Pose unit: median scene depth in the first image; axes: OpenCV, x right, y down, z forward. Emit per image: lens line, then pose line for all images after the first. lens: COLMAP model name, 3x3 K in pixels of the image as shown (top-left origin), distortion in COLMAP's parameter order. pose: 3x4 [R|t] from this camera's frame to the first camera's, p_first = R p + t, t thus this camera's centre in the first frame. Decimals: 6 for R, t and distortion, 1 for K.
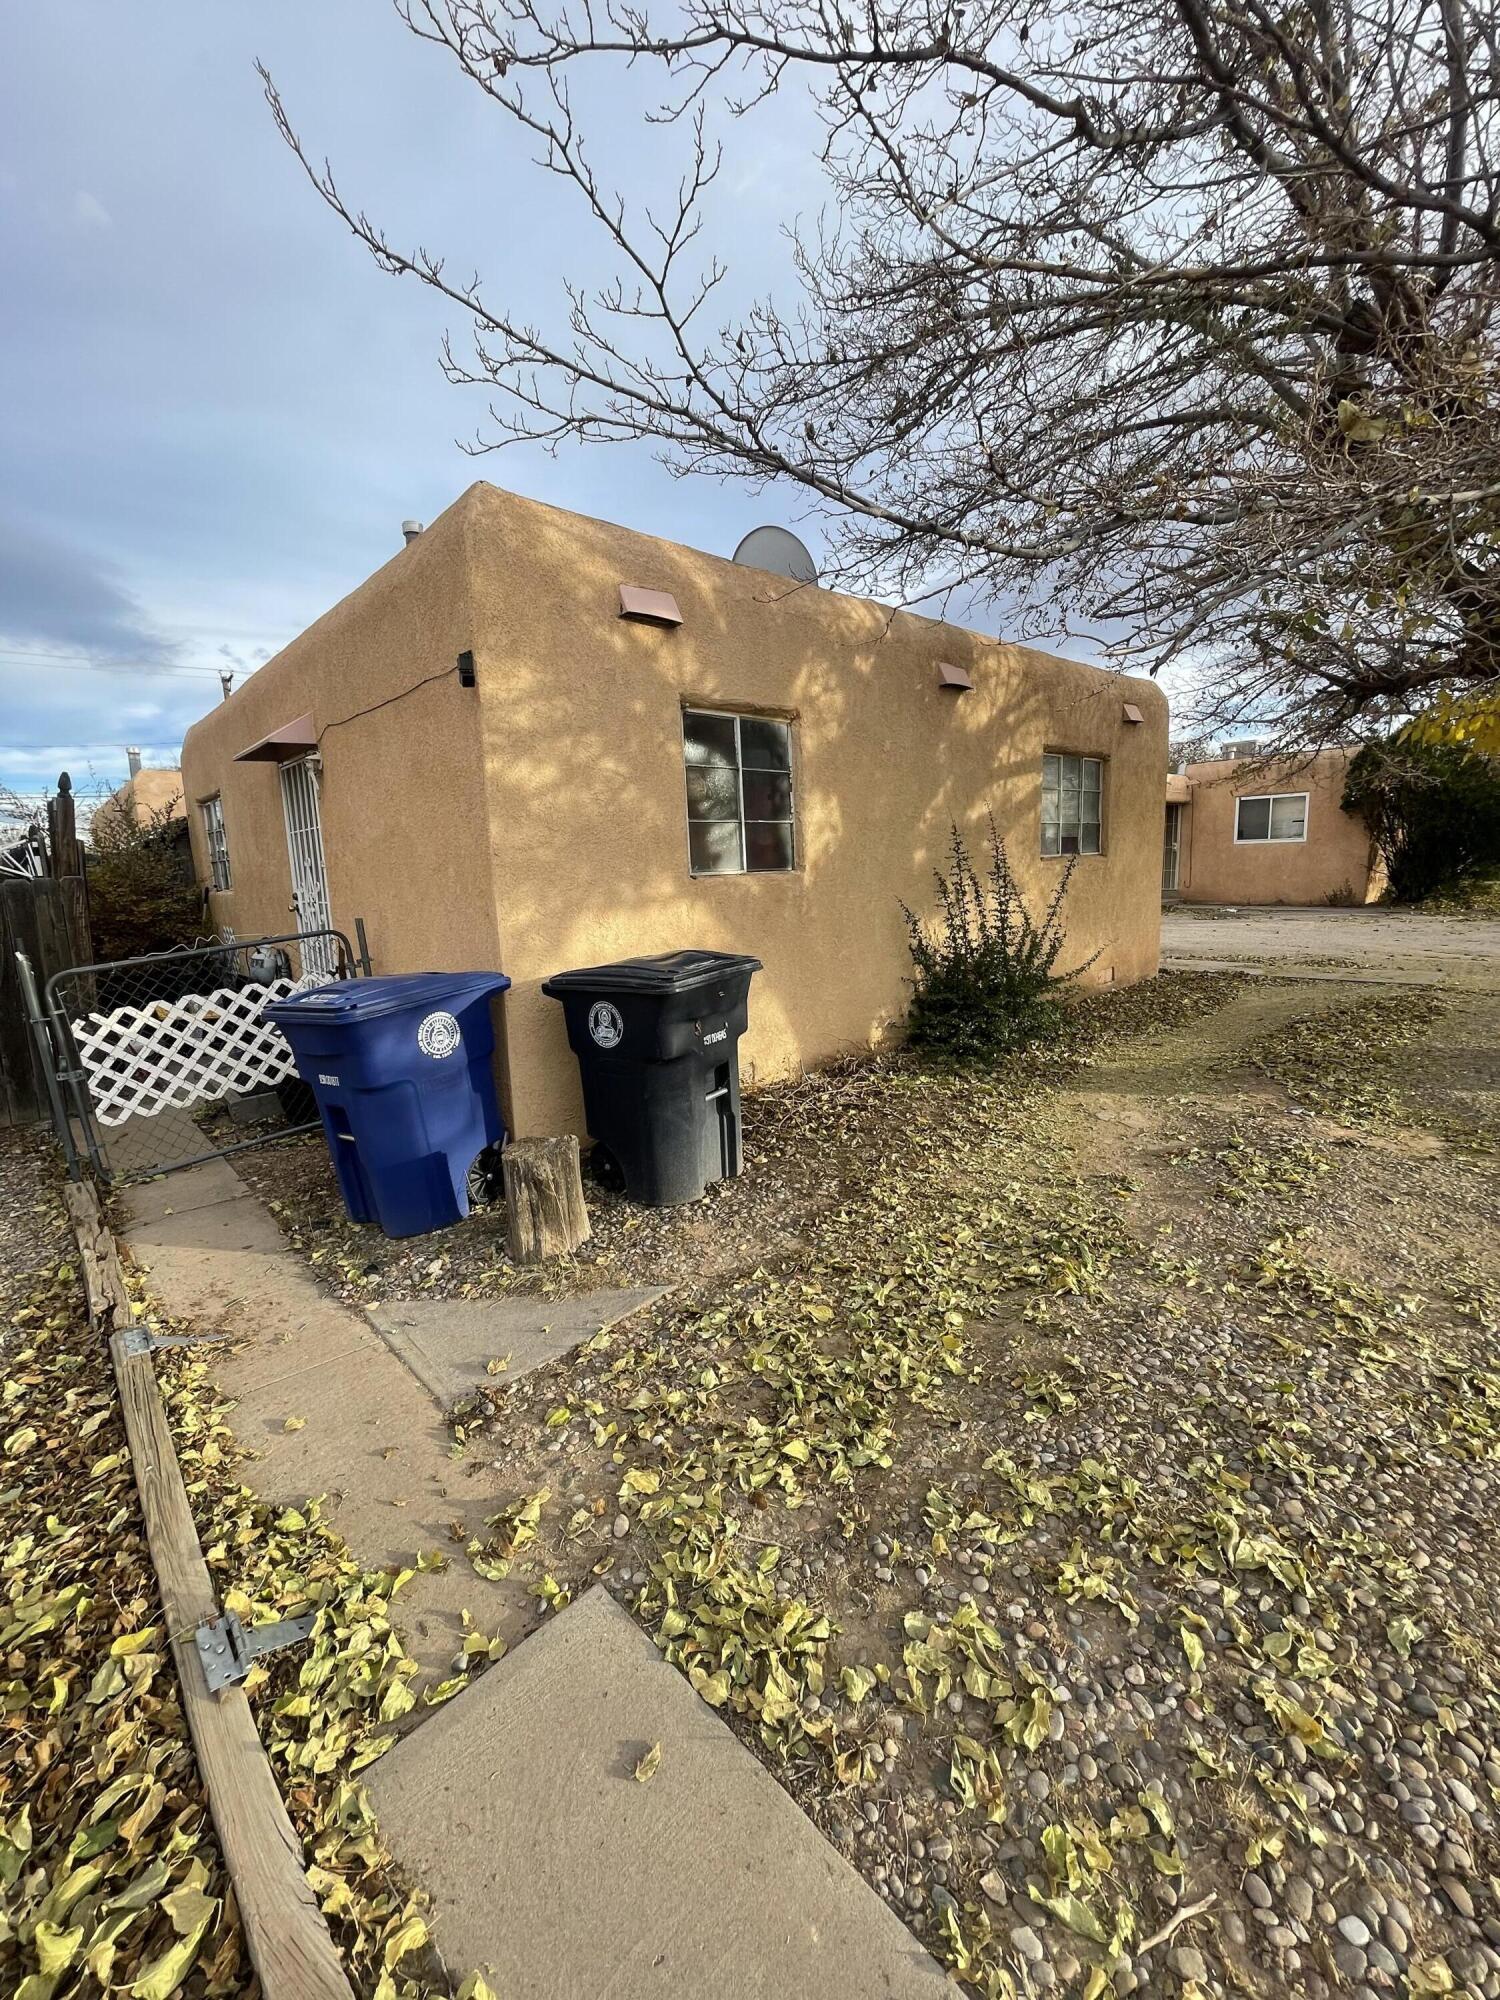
lens RADIAL K [[811.2, 0, 756.3], [0, 811.2, 970.7], [0, 0, 1]] dist [0.002904, 0.000145]
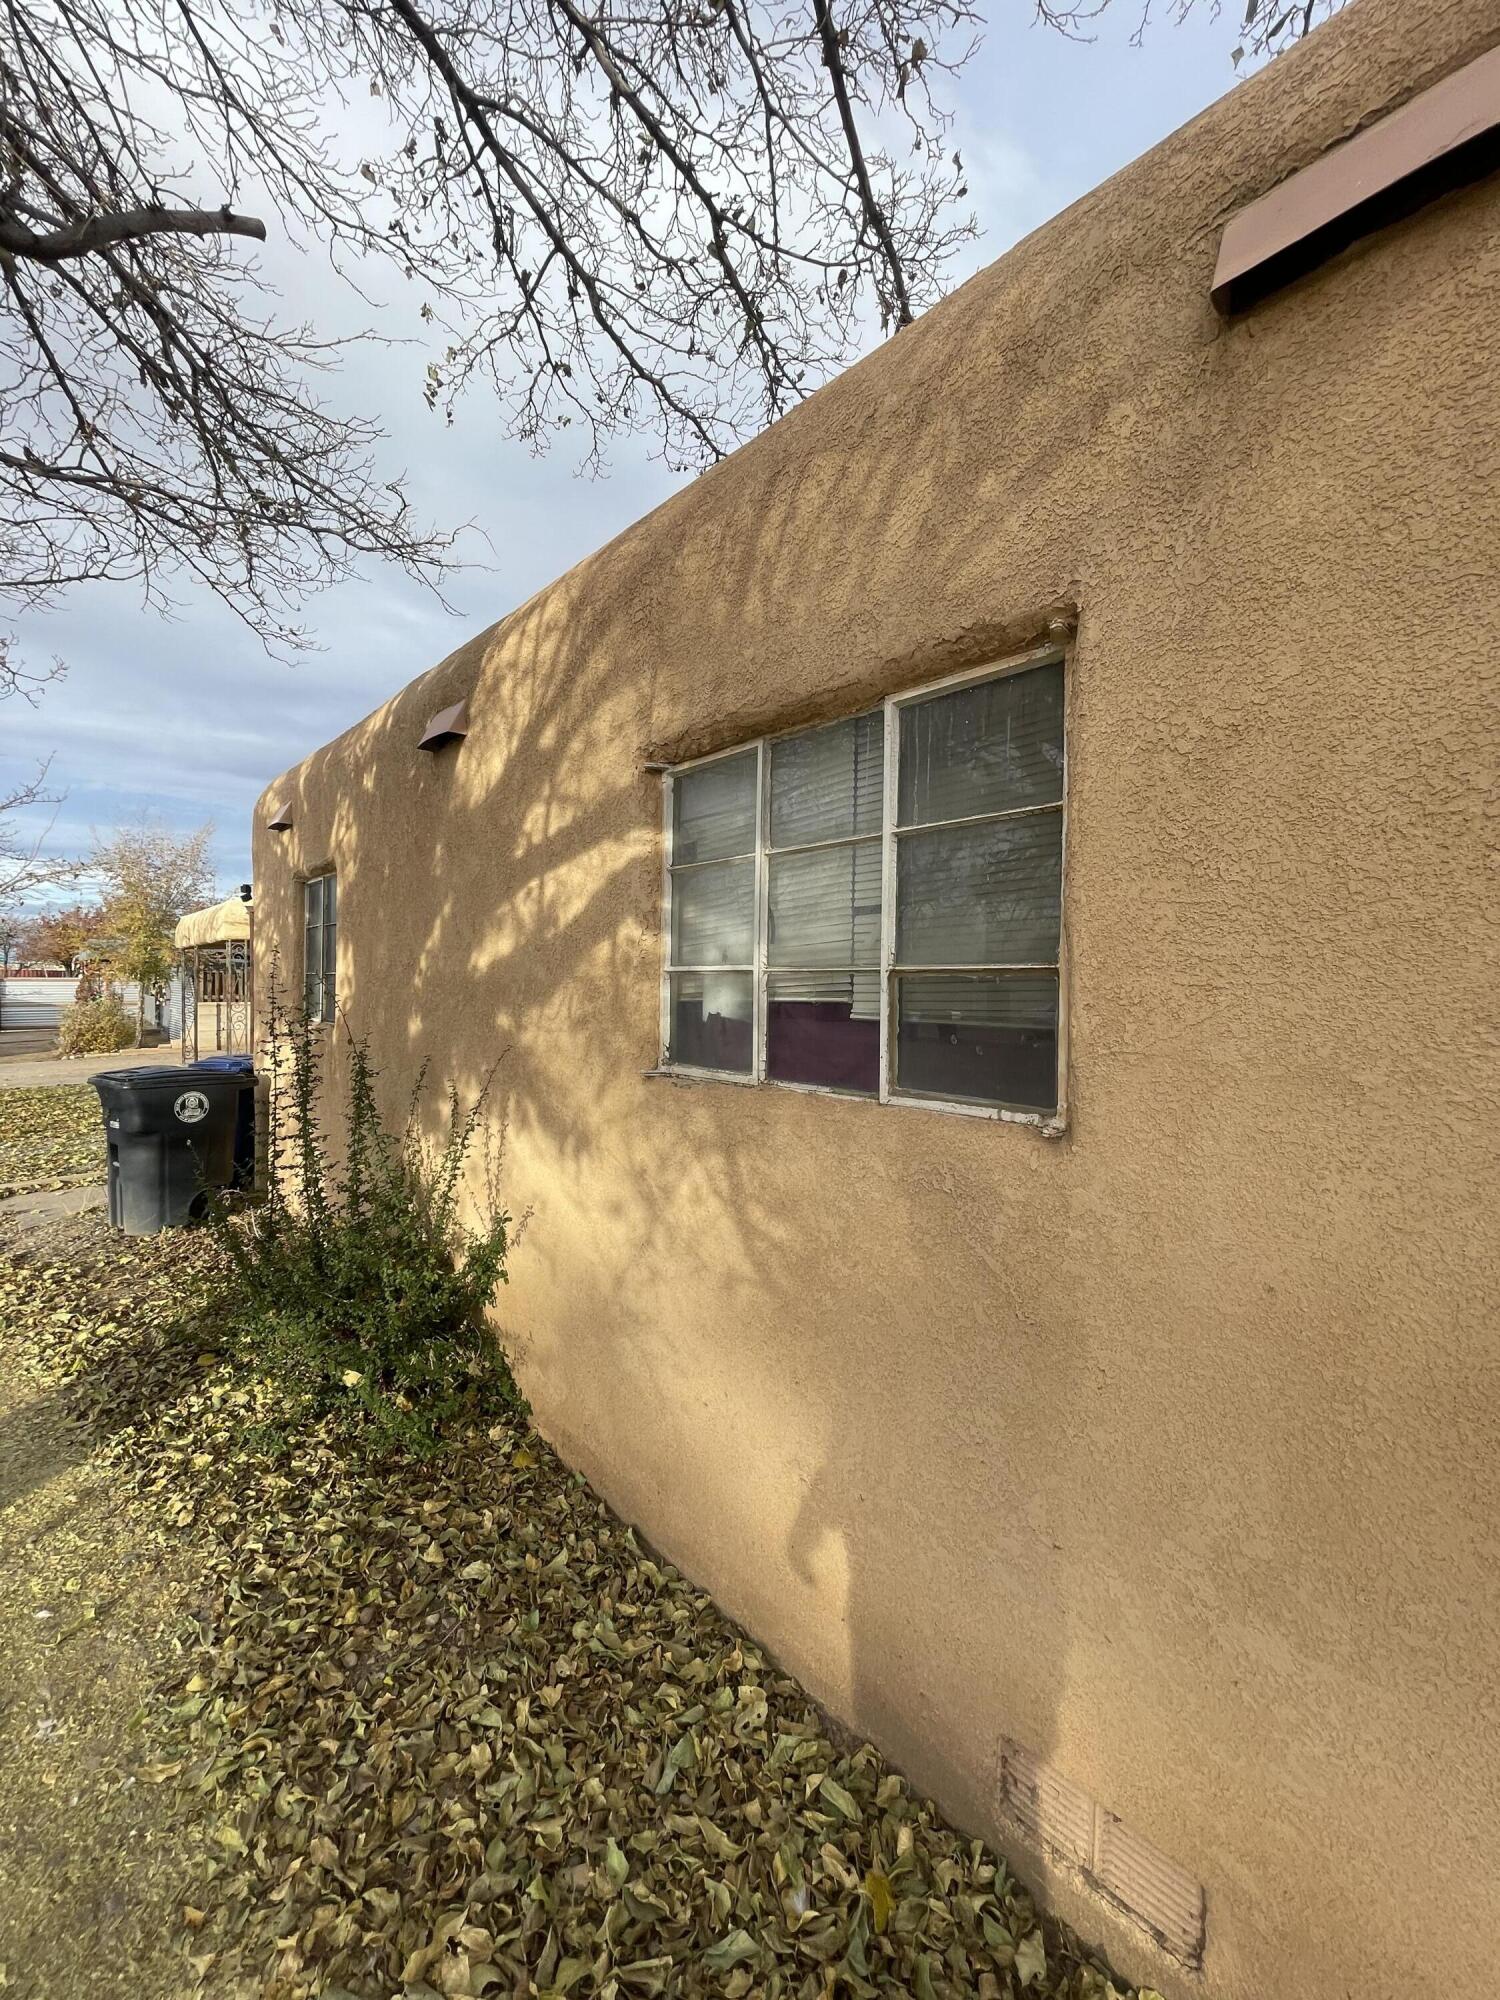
lens RADIAL K [[811.2, 0, 756.3], [0, 811.2, 970.7], [0, 0, 1]] dist [0.002904, 0.000145]
pose [[-0.003513, 0.034932, -0.999384, 0.793214], [-0.123371, 0.991740, 0.035099, -0.227334], [0.992354, 0.123418, 0.000825, 1.189381]]
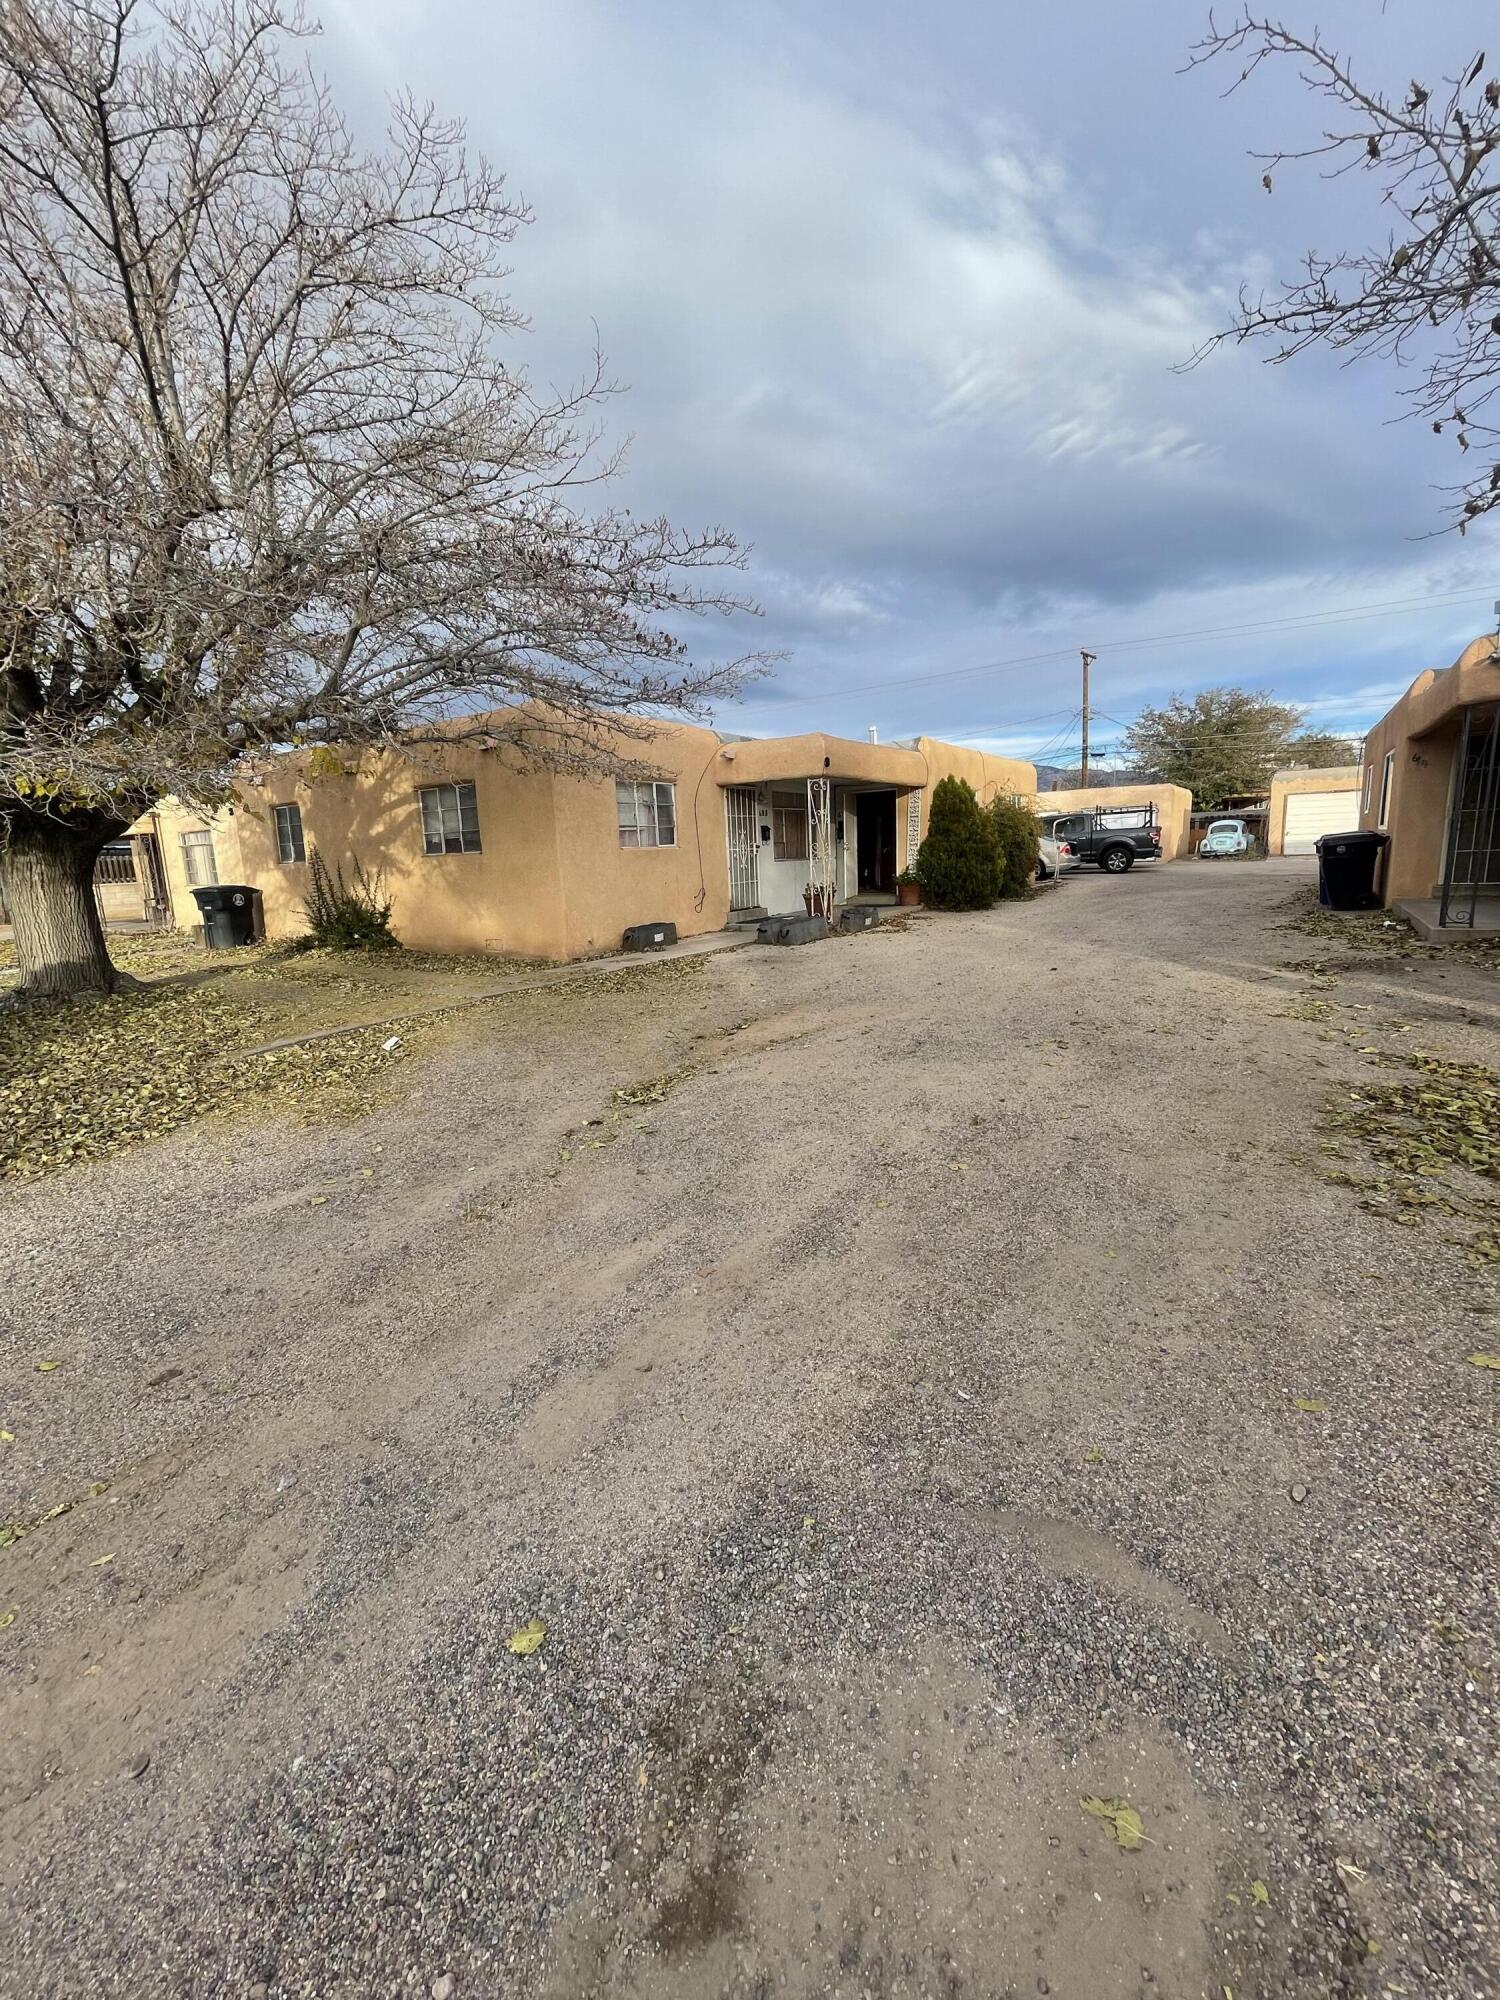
lens RADIAL K [[811.2, 0, 756.3], [0, 811.2, 970.7], [0, 0, 1]] dist [0.002904, 0.000145]
pose [[0.219179, 0.197415, -0.955504, 2.398548], [-0.087560, 0.979345, 0.182256, -0.304812], [0.971748, 0.043717, 0.231938, 1.467719]]
